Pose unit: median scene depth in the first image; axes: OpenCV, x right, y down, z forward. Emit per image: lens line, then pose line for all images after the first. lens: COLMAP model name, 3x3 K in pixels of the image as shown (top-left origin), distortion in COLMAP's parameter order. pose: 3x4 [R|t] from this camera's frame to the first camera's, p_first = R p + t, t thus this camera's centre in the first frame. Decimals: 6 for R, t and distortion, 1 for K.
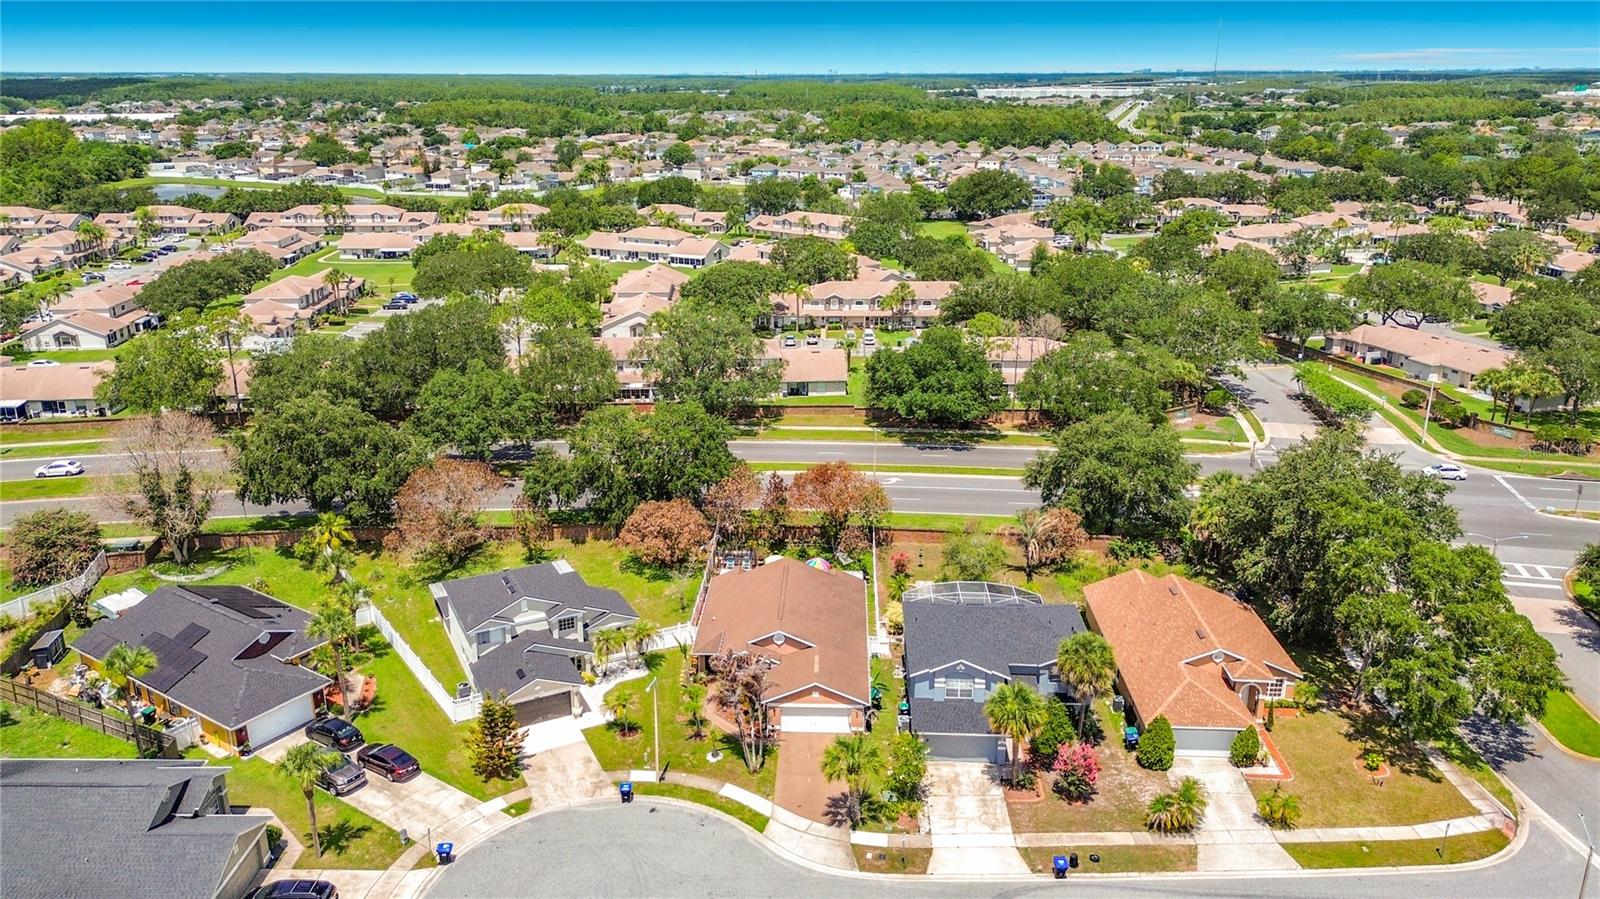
lens RADIAL K [[1146.8, 0, 800.0], [0, 1146.8, 449.5], [0, 0, 1]] dist [0.068650, -0.068914]
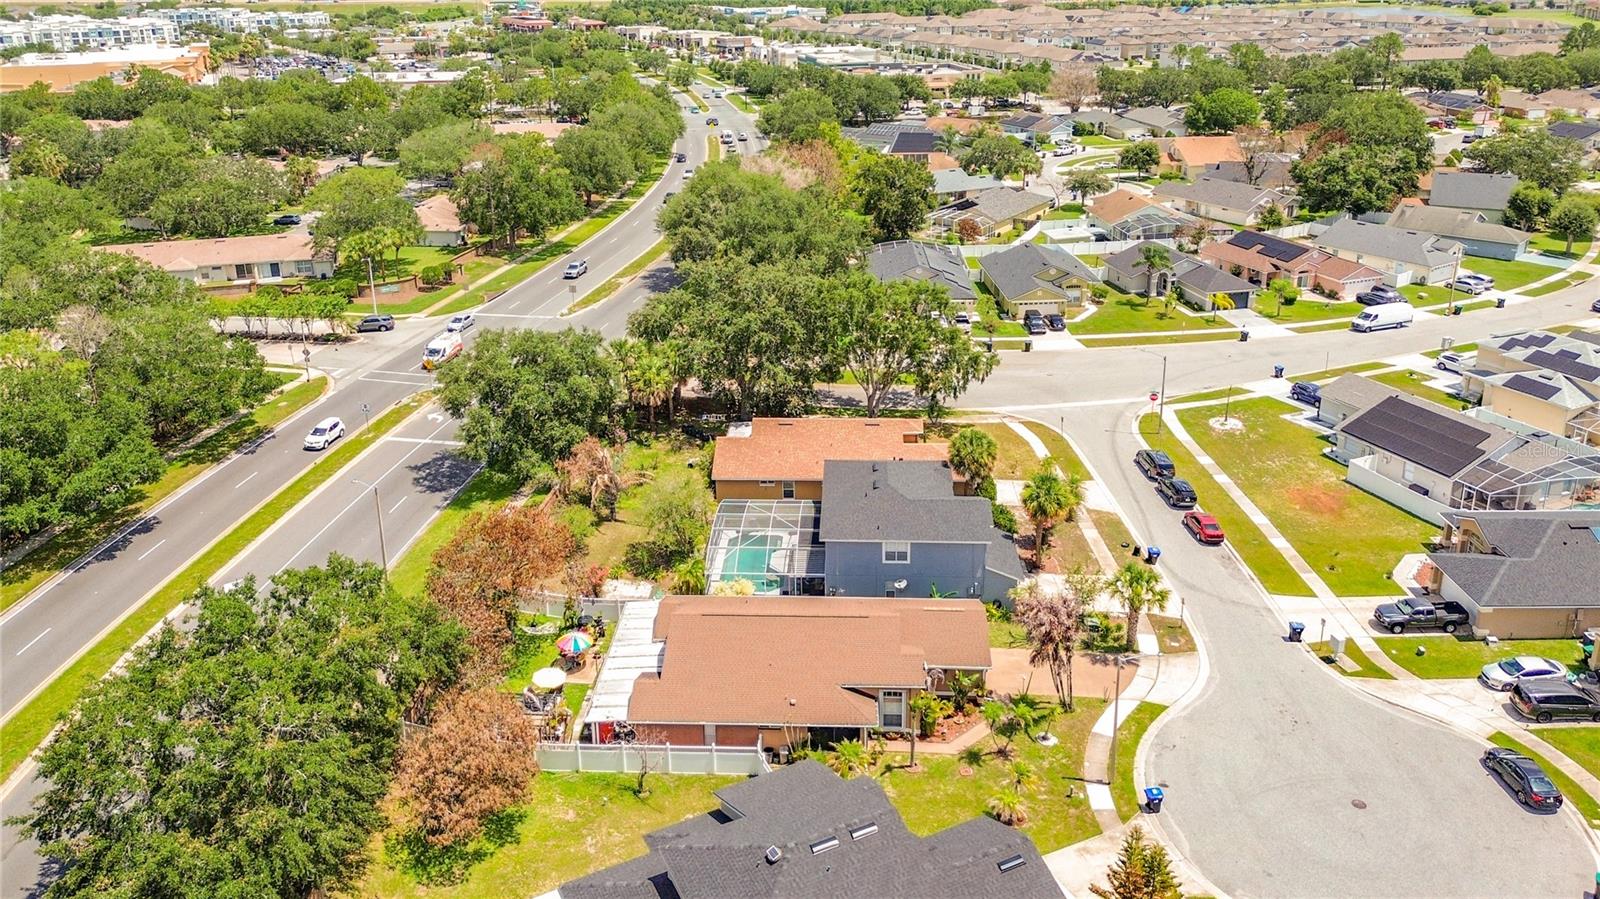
lens RADIAL K [[1146.8, 0, 800.0], [0, 1146.8, 449.5], [0, 0, 1]] dist [0.068650, -0.068914]
pose [[0.002608, -0.387903, 0.921696, -0.701620], [0.325411, 0.871863, 0.366010, -0.252674], [-0.945569, 0.298976, 0.128502, 0.933242]]
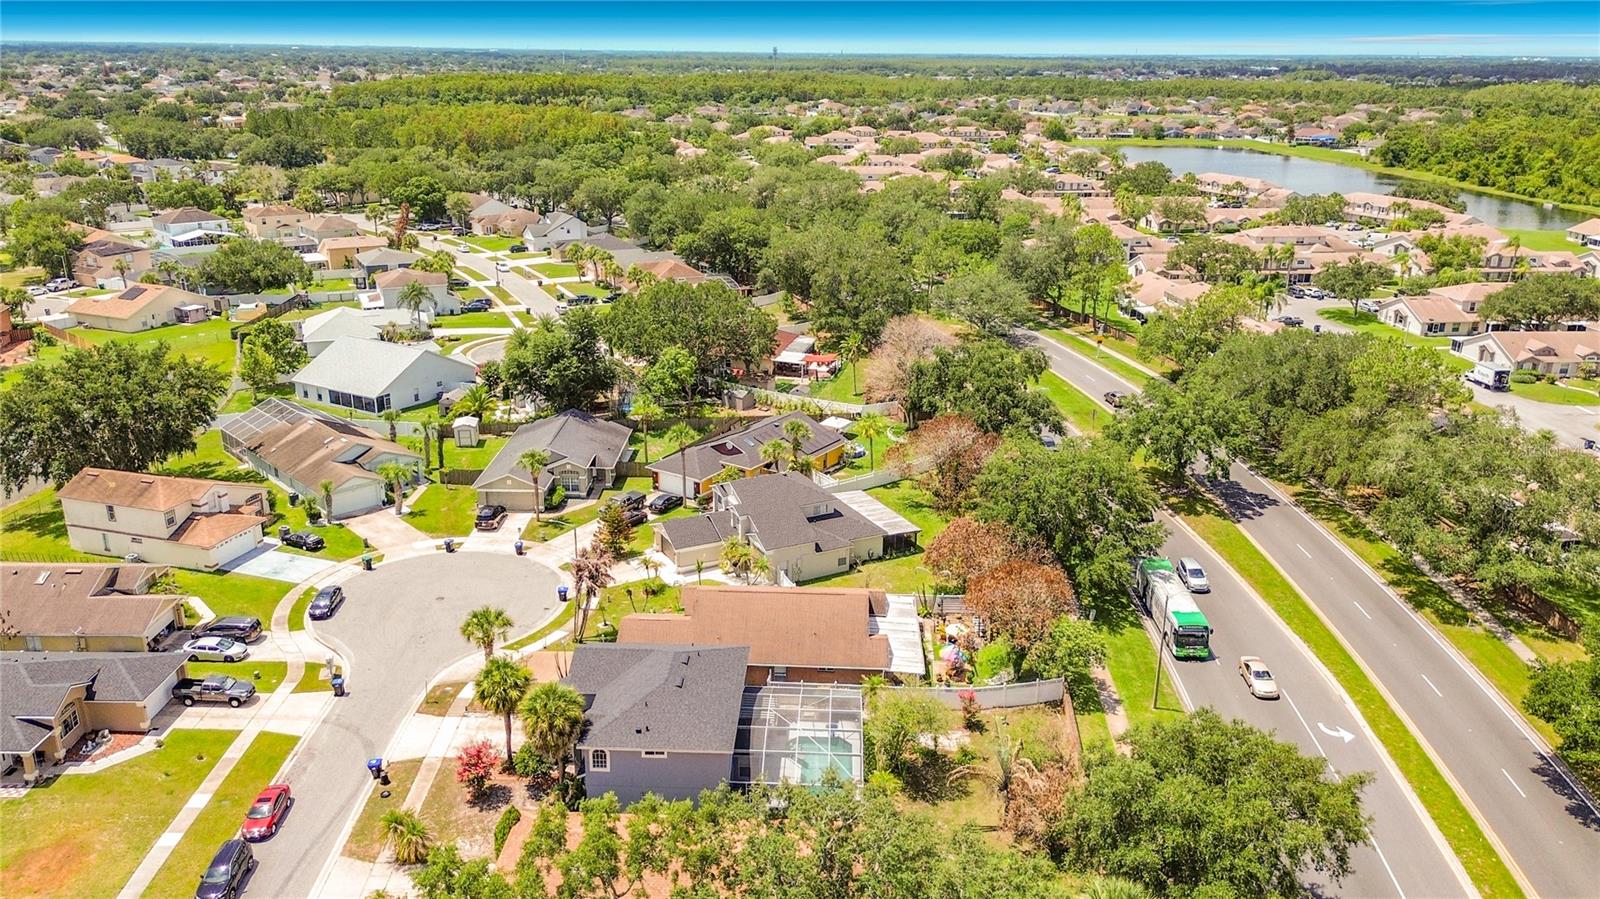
lens RADIAL K [[1161.1, 0, 800.0], [0, 1161.1, 449.5], [0, 0, 1]] dist [0.066970, -0.069995]
pose [[0.009706, 0.320171, -0.947310, 0.968955], [-0.318670, 0.898951, 0.300562, -0.314072], [0.947816, 0.298962, 0.110754, 0.939263]]
